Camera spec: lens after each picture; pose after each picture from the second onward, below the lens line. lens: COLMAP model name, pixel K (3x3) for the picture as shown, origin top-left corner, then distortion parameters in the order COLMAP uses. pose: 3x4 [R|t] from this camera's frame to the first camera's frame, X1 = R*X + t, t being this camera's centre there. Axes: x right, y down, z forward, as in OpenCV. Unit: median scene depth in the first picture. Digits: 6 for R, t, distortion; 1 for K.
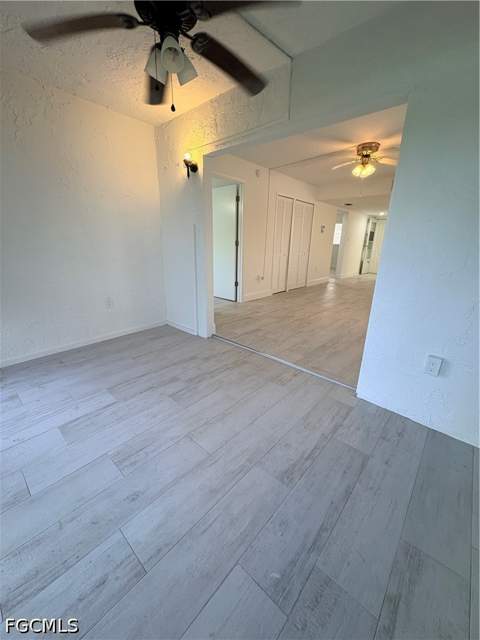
lens RADIAL K [[255.9, 0, 243.5], [0, 255.9, 318.7], [0, 0, 1]] dist [-0.000352, -0.000683]
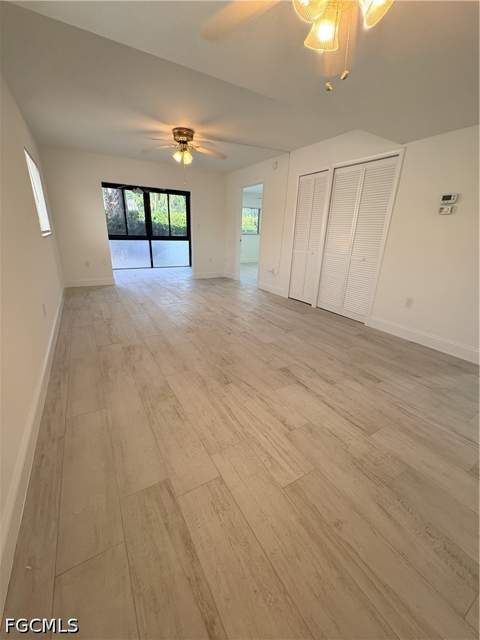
lens RADIAL K [[255.9, 0, 238.4], [0, 255.9, 319.9], [0, 0, 1]] dist [-0.000352, -0.000683]
pose [[-0.307077, 0.279210, -0.909805, 1.183003], [-0.318536, 0.870700, 0.374722, -0.368888], [0.896793, 0.404874, -0.178434, 1.291893]]
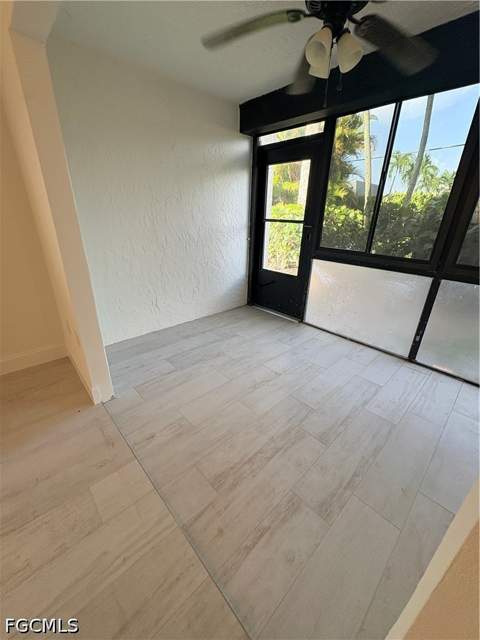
lens RADIAL K [[255.9, 0, 240.6], [0, 255.9, 323.0], [0, 0, 1]] dist [-0.000352, -0.000683]
pose [[-0.993855, -0.082861, 0.073394, -0.031351], [-0.016089, 0.764147, 0.644841, -0.240990], [-0.109516, 0.639698, -0.760784, 0.693946]]
